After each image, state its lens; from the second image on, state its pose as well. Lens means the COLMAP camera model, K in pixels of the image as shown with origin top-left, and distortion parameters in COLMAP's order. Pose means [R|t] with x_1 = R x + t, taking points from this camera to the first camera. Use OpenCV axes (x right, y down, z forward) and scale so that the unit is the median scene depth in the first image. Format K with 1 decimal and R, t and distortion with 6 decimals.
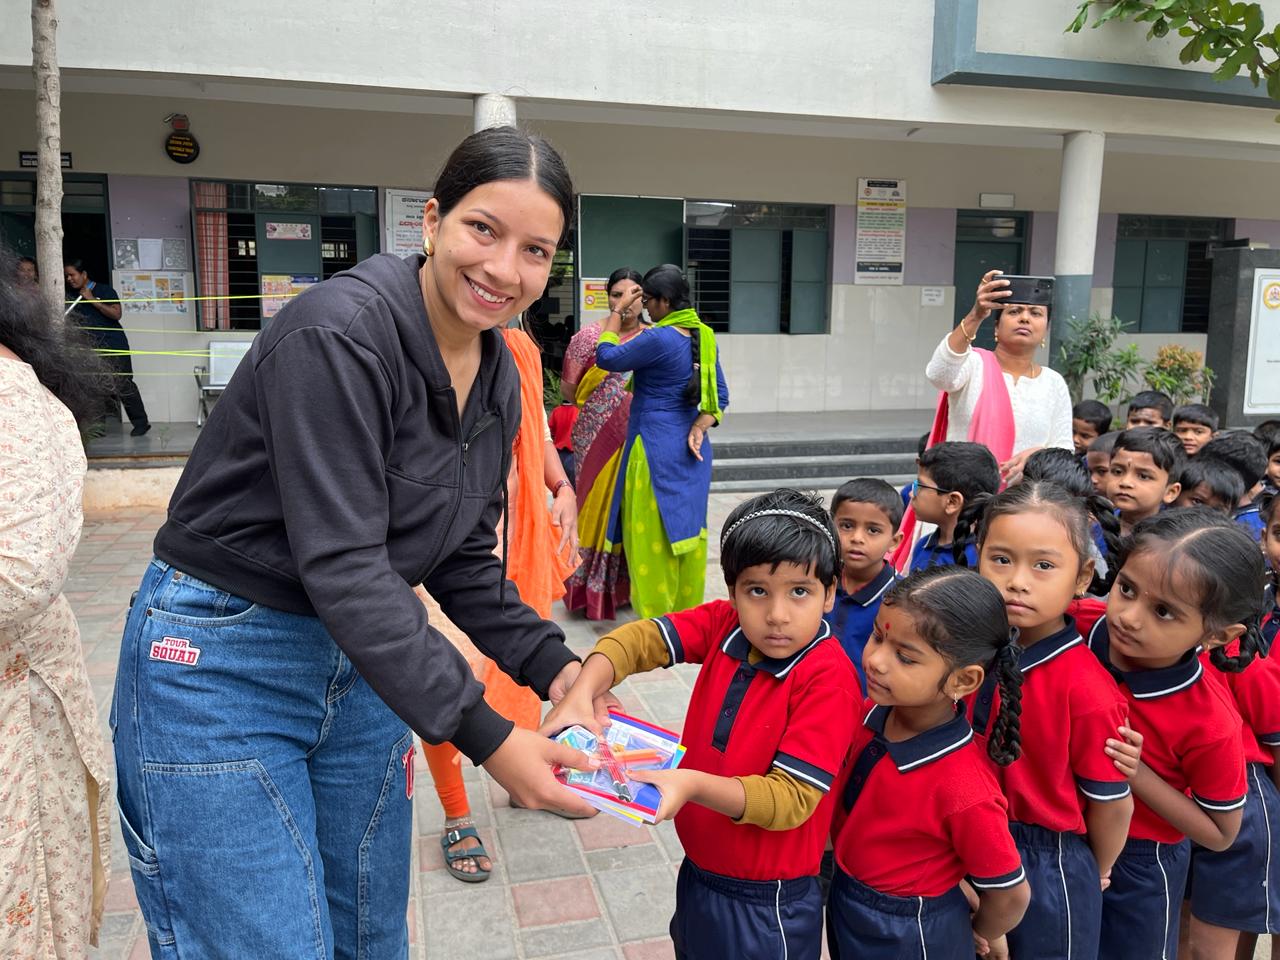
lens RADIAL K [[965.4, 0, 643.1], [0, 965.4, 456.2], [0, 0, 1]] dist [0.051197, -0.072028]
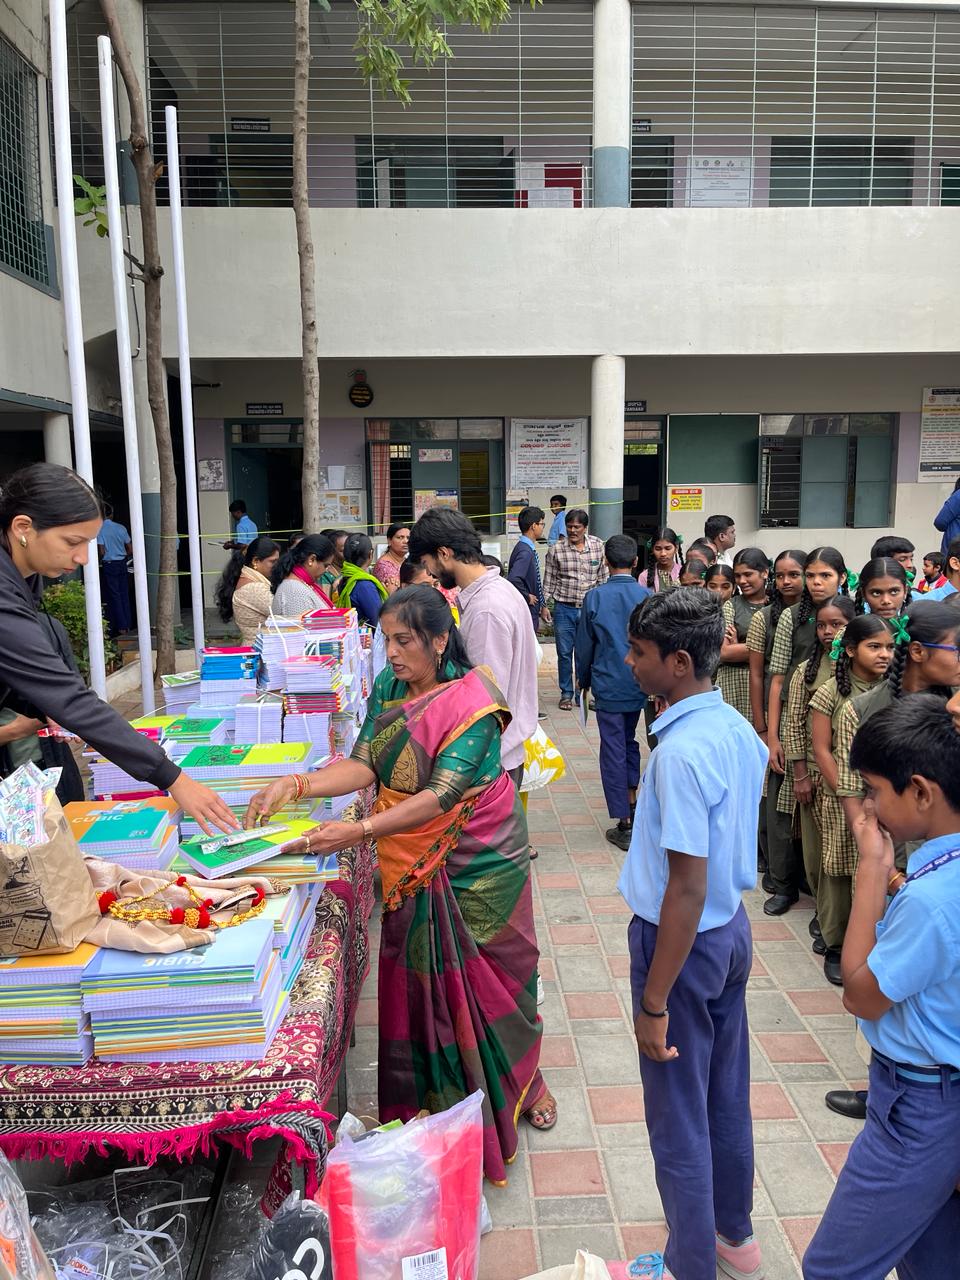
lens RADIAL K [[965.4, 0, 491.6], [0, 965.4, 635.9], [0, 0, 1]] dist [0.051197, -0.072028]
pose [[0.977154, 0.015231, -0.211984, -0.025775], [-0.010726, 0.999692, 0.022384, -0.028661], [0.212260, -0.019599, 0.977017, -0.253385]]
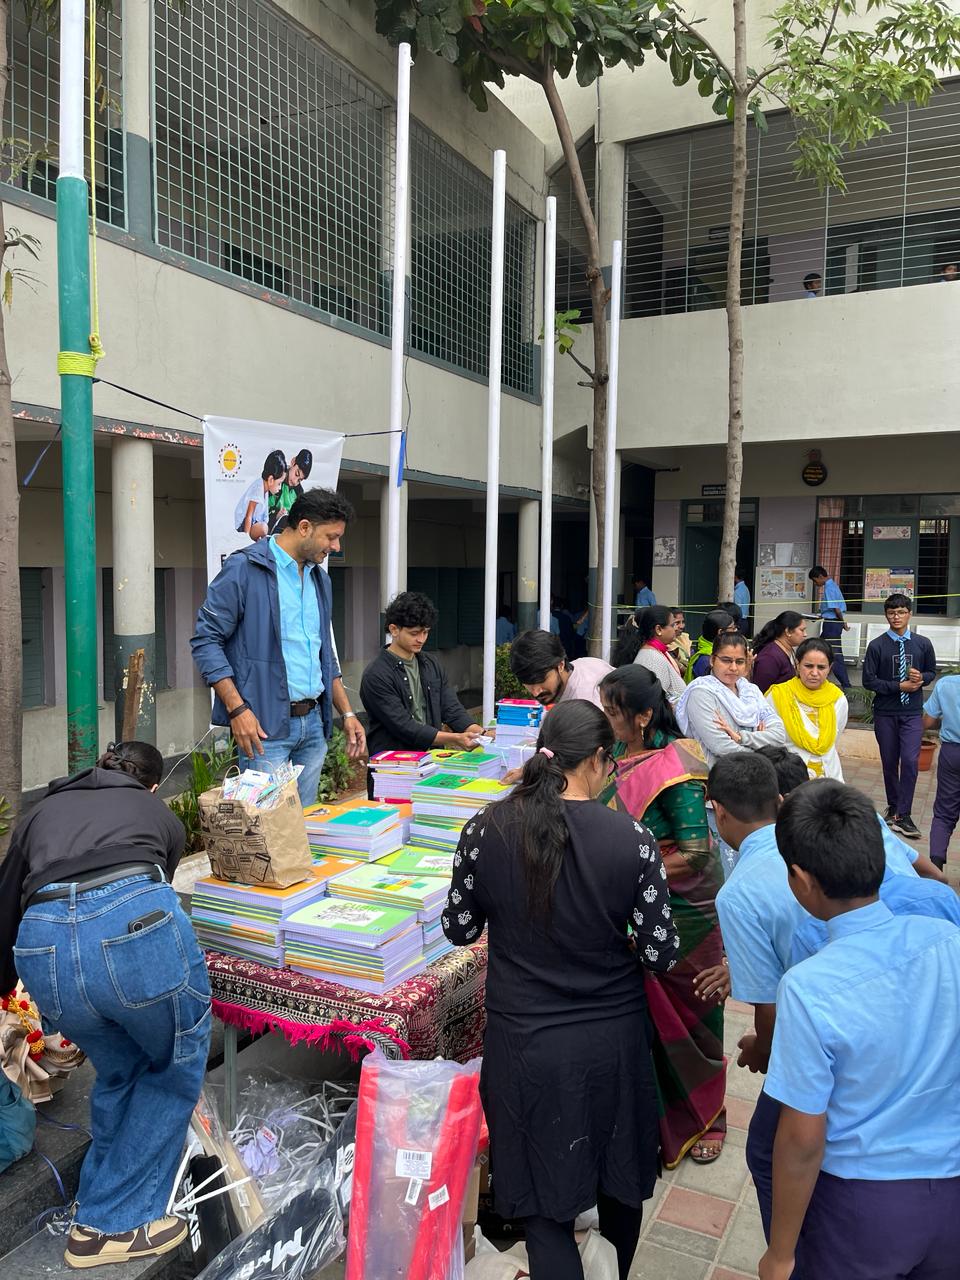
lens RADIAL K [[965.4, 0, 492.9], [0, 965.4, 636.9], [0, 0, 1]] dist [0.051197, -0.072028]
pose [[0.742363, 0.051333, -0.668029, 0.095876], [-0.090030, 0.995661, -0.023539, -0.032490], [0.663922, 0.077617, 0.743763, -0.257823]]
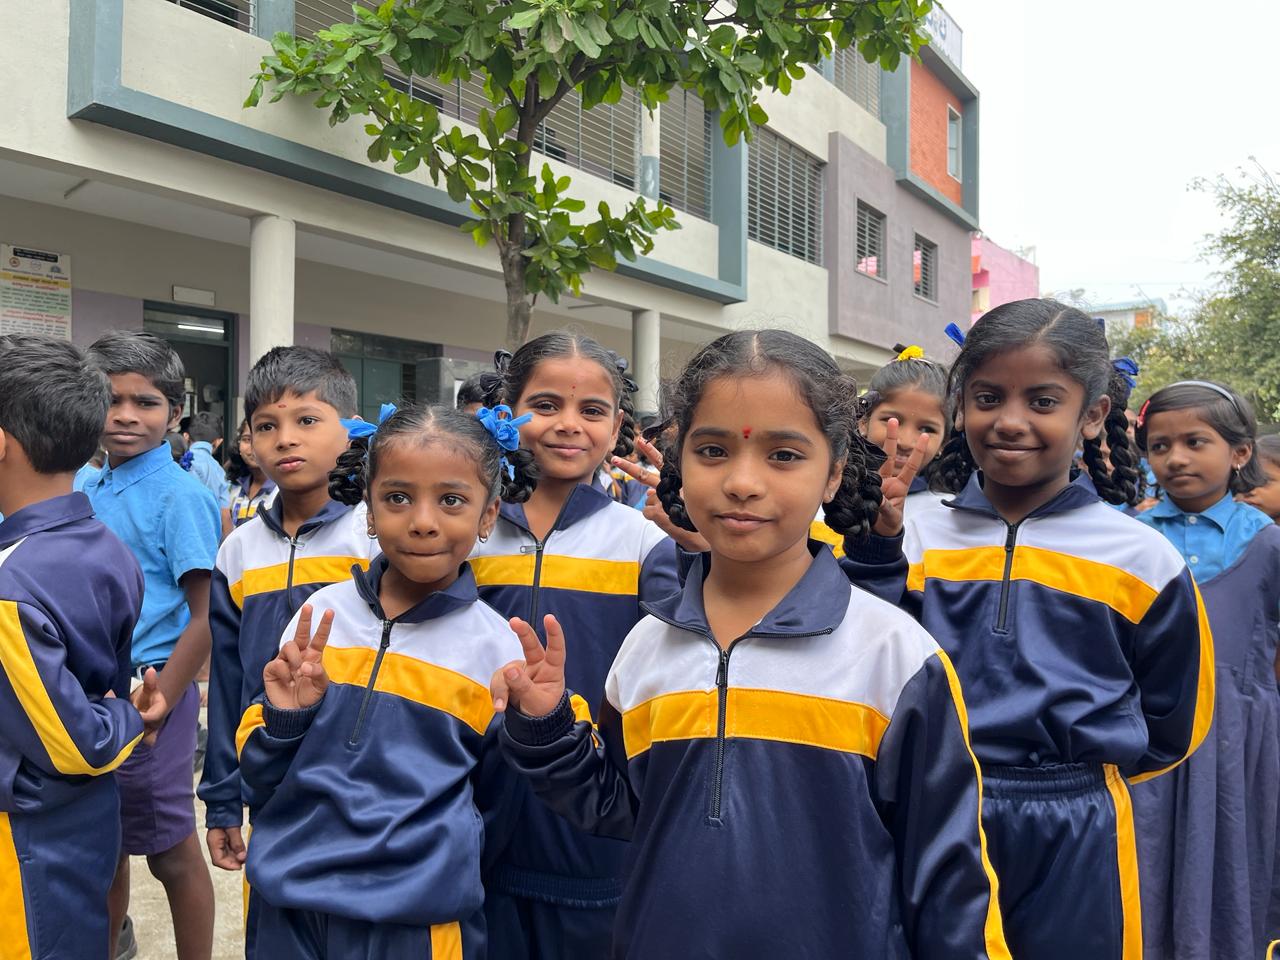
lens RADIAL K [[965.4, 0, 640.6], [0, 965.4, 478.7], [0, 0, 1]] dist [0.051197, -0.072028]
pose [[0.757893, -0.000448, 0.652378, 0.133877], [0.083337, 0.991873, -0.096136, 0.020177], [-0.647034, 0.127228, 0.751772, 0.148795]]
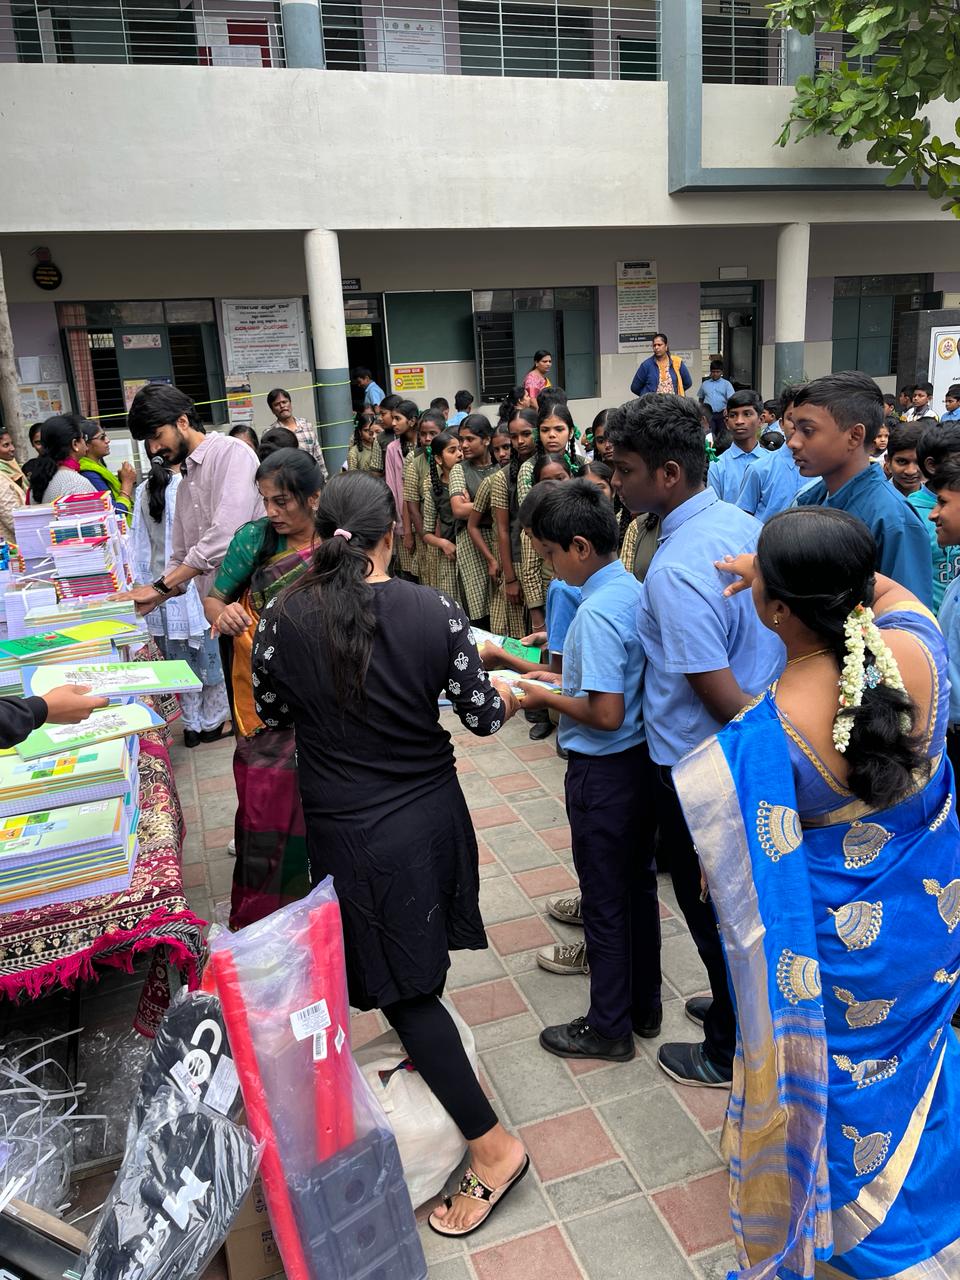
lens RADIAL K [[965.4, 0, 487.7], [0, 965.4, 634.8], [0, 0, 1]] dist [0.051197, -0.072028]
pose [[0.995584, -0.076767, 0.054038, -0.042506], [0.068690, 0.988036, 0.138085, -0.015179], [-0.063992, -0.133763, 0.988945, -0.282059]]
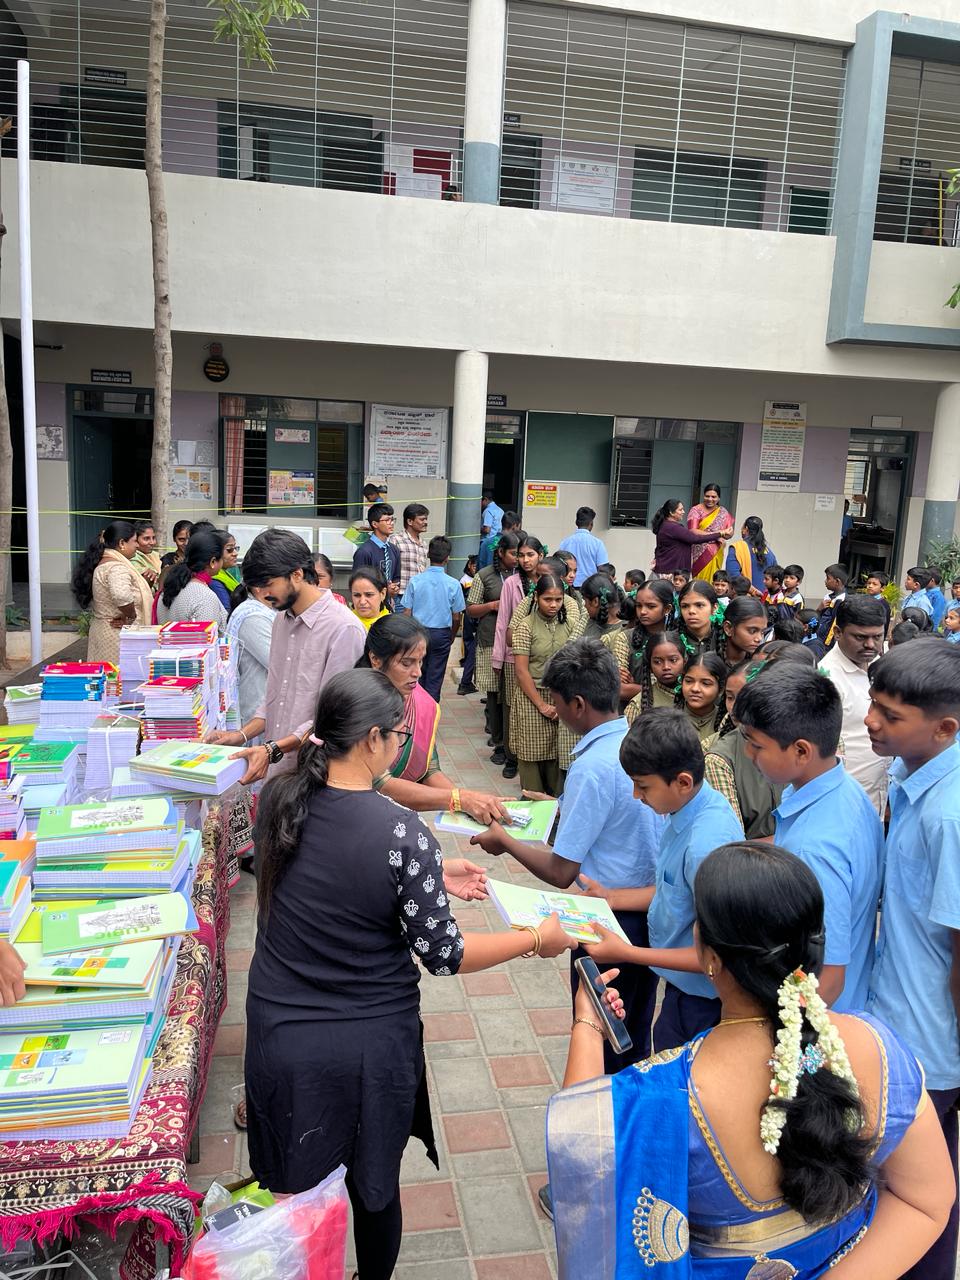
lens RADIAL K [[965.4, 0, 480.6], [0, 965.4, 630.4], [0, 0, 1]] dist [0.051197, -0.072028]
pose [[0.996422, 0.051536, -0.066982, -0.034998], [-0.048966, 0.998021, 0.039458, -0.051110], [0.068883, -0.036037, 0.996974, -0.256250]]
